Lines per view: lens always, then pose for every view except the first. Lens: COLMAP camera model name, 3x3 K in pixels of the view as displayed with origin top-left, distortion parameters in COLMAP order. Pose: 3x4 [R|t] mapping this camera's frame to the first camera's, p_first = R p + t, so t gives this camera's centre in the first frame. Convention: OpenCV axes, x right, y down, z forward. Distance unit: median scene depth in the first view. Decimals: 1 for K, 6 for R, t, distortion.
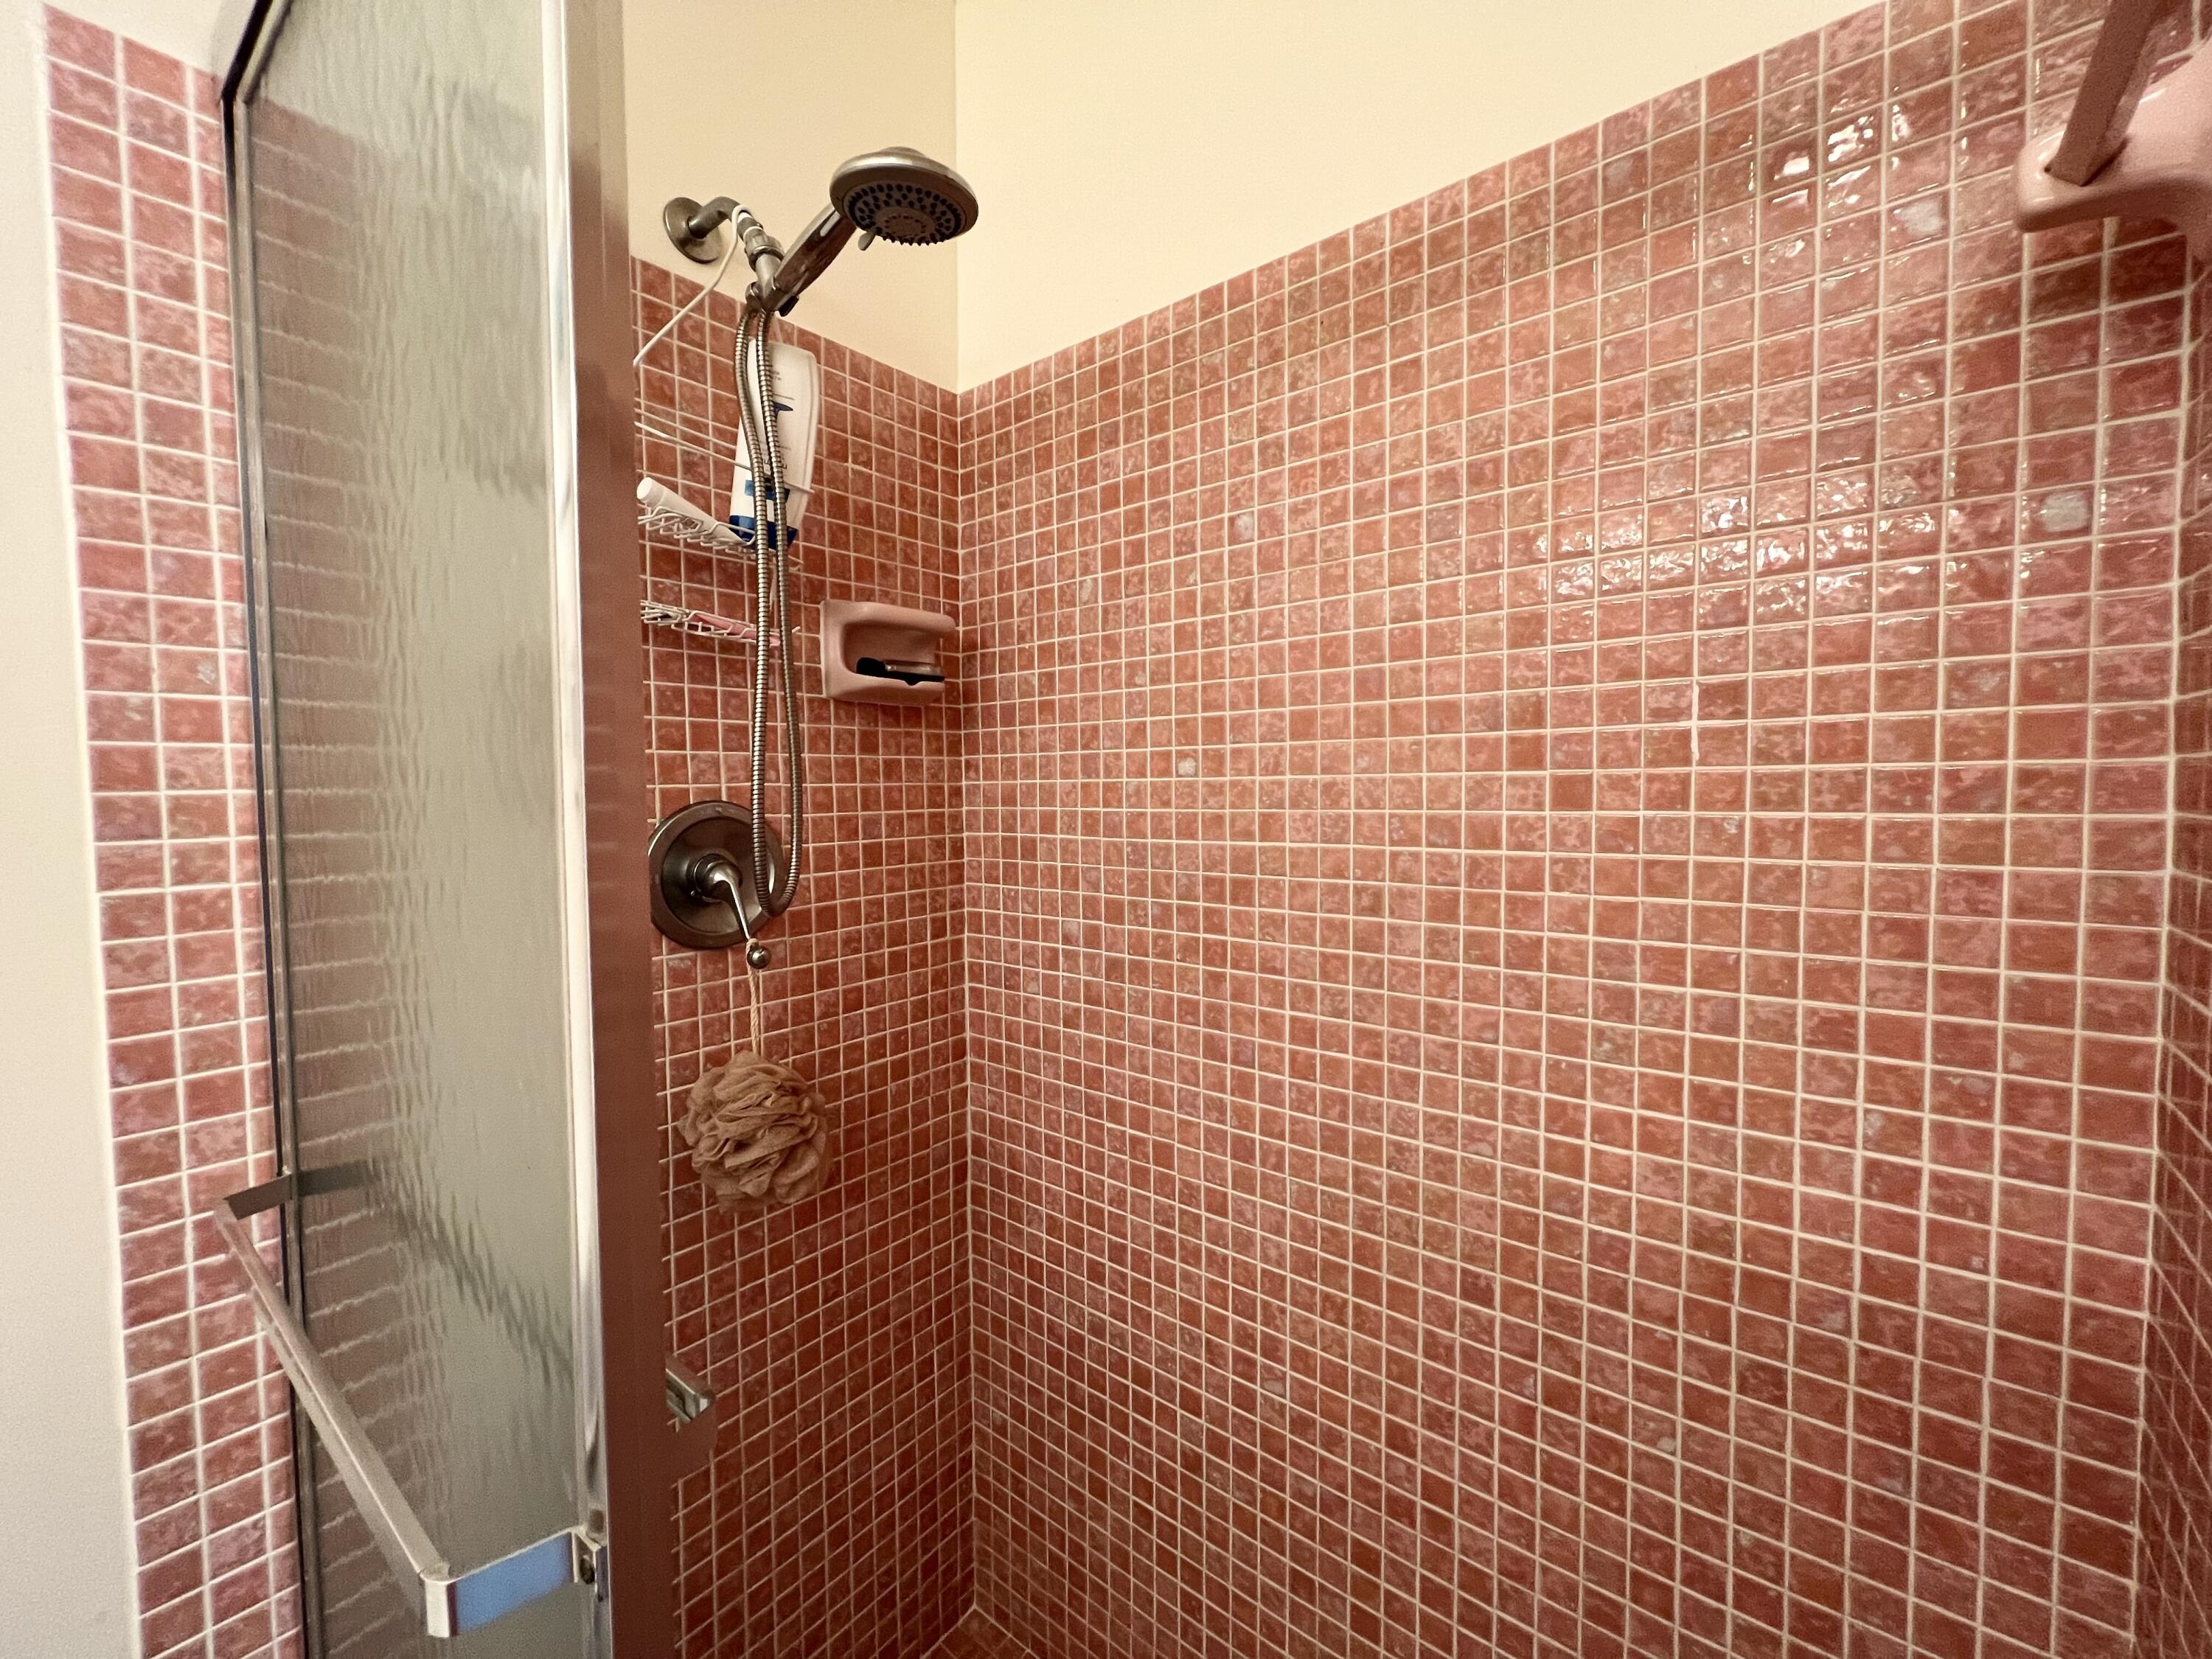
lens RADIAL K [[893.2, 0, 1097.7], [0, 893.2, 830.4], [0, 0, 1]] dist [-0.002692, 0.000242]
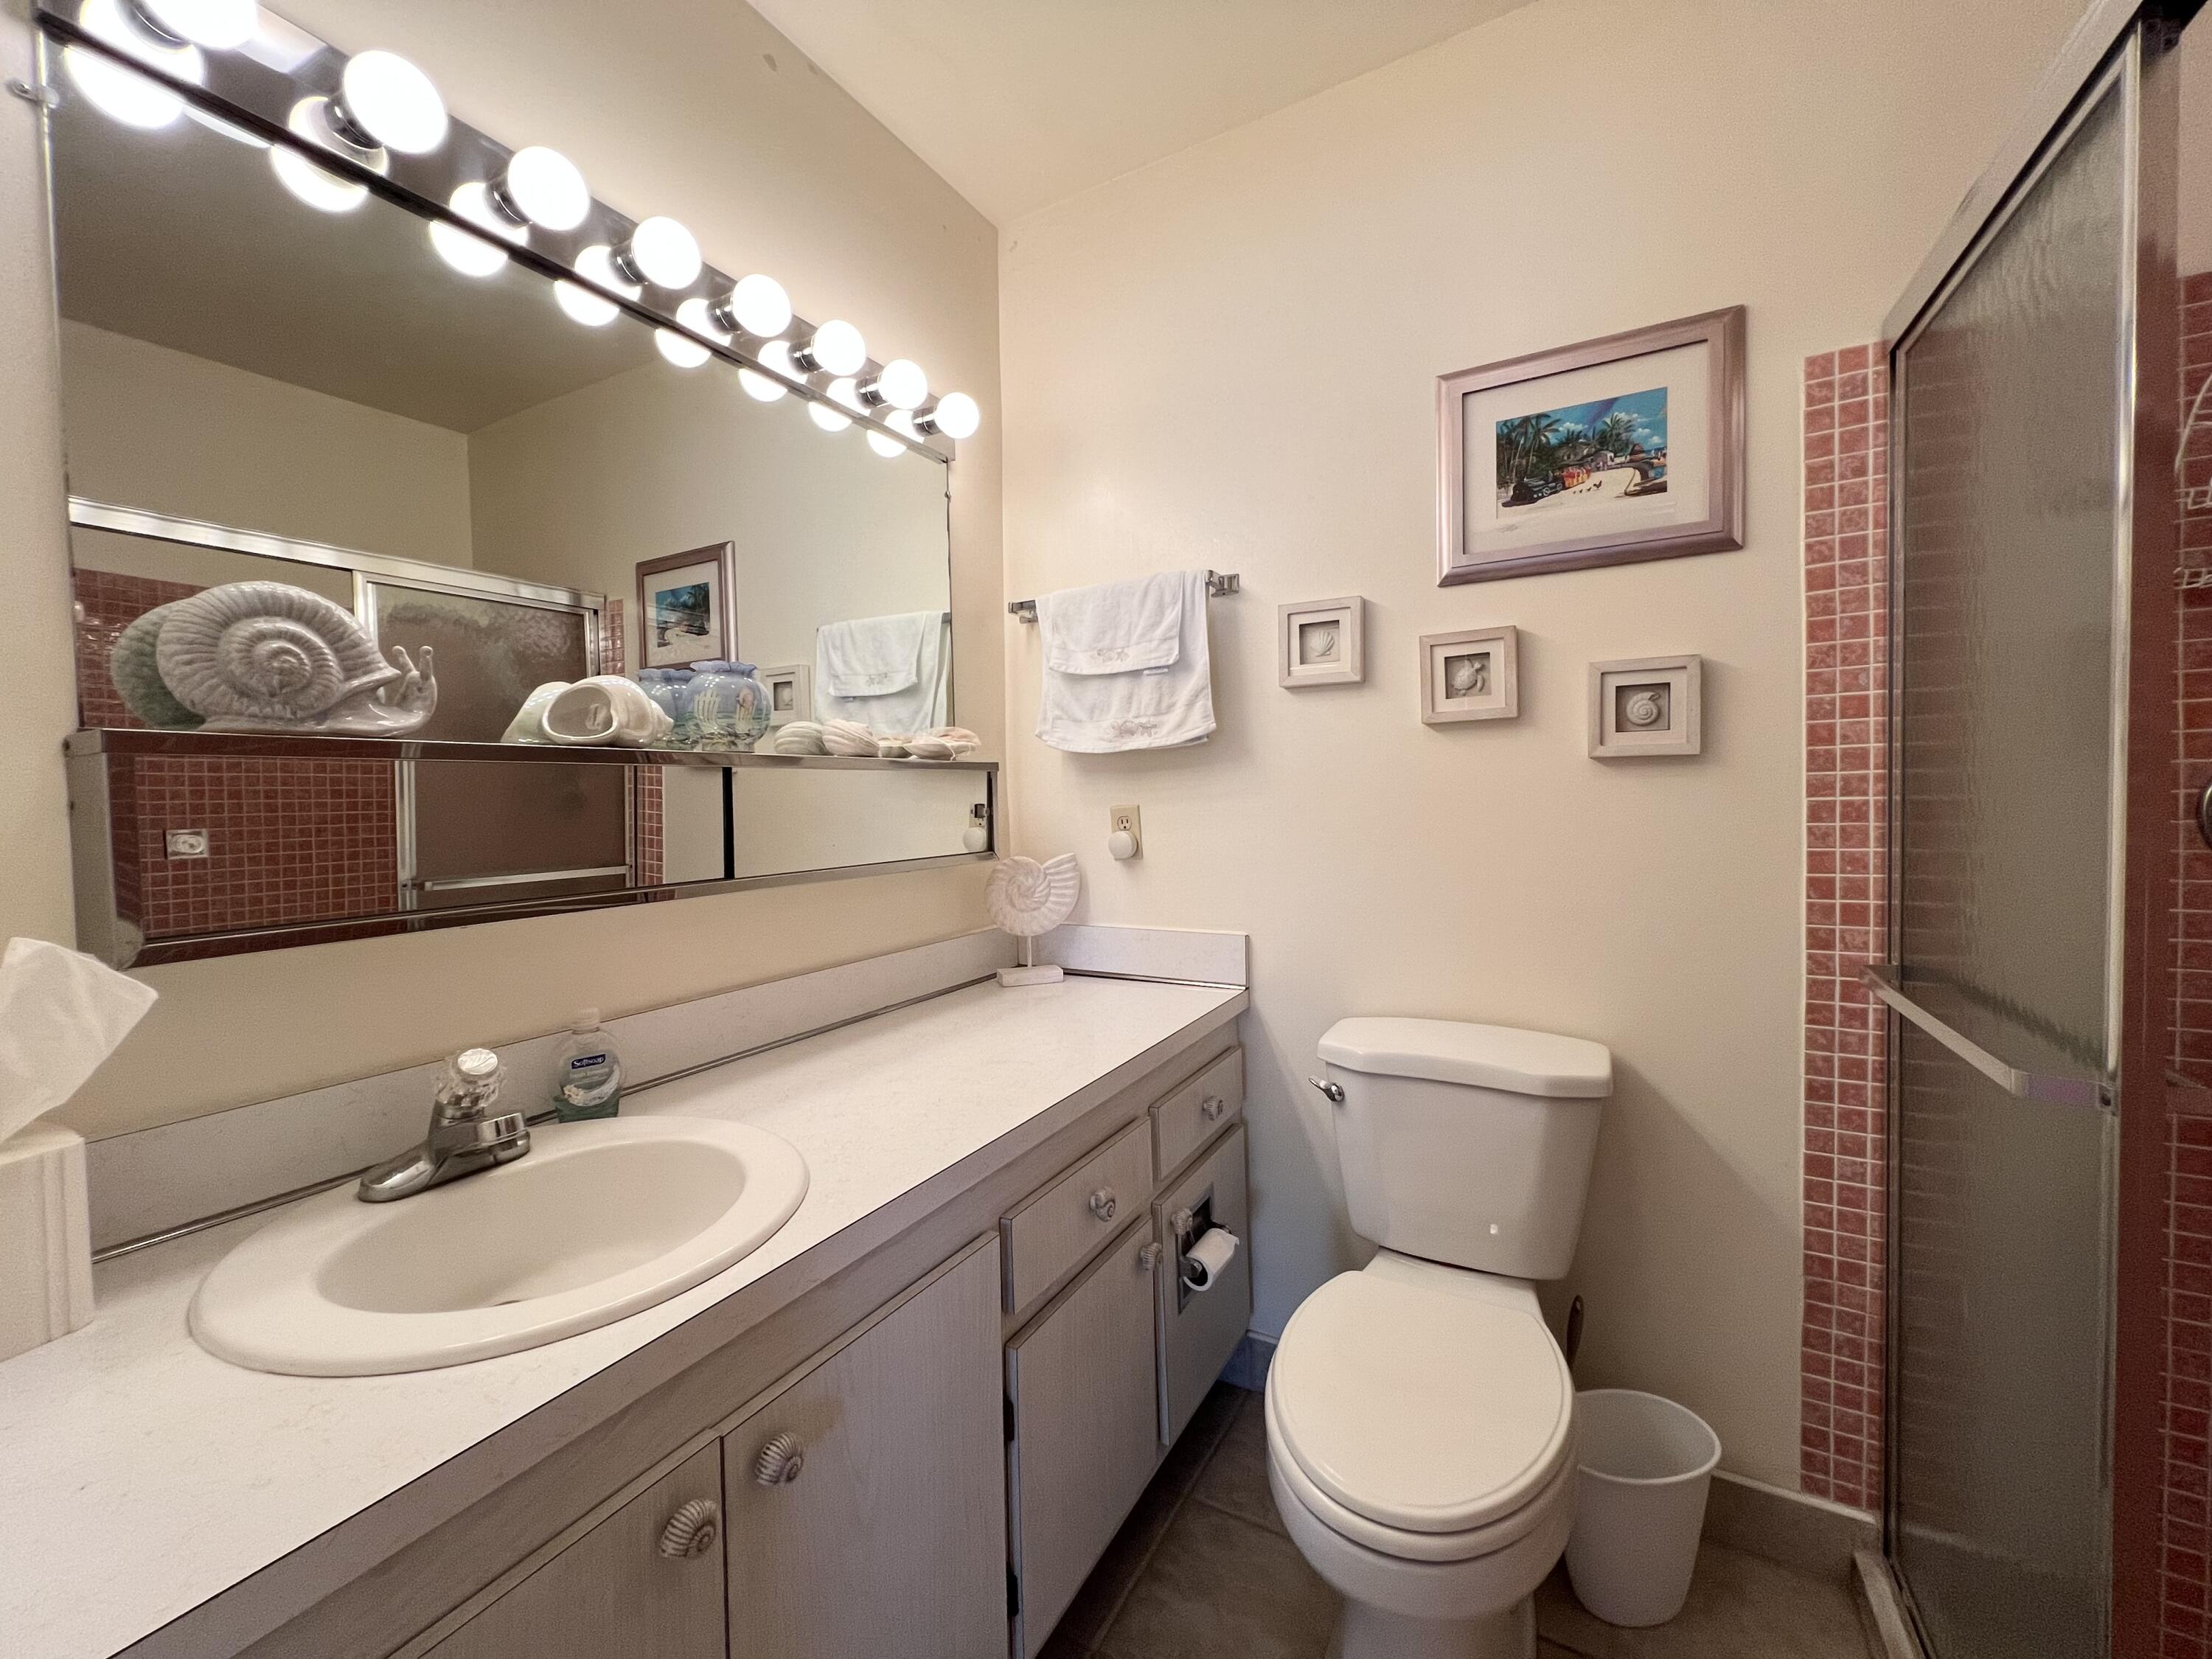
lens RADIAL K [[893.2, 0, 1094.2], [0, 893.2, 814.0], [0, 0, 1]] dist [-0.002692, 0.000242]
pose [[0.173725, 0.041498, -0.983919, 0.524874], [-0.015255, 0.999105, 0.039445, 0.049250], [0.984676, 0.008157, 0.174203, -0.859626]]
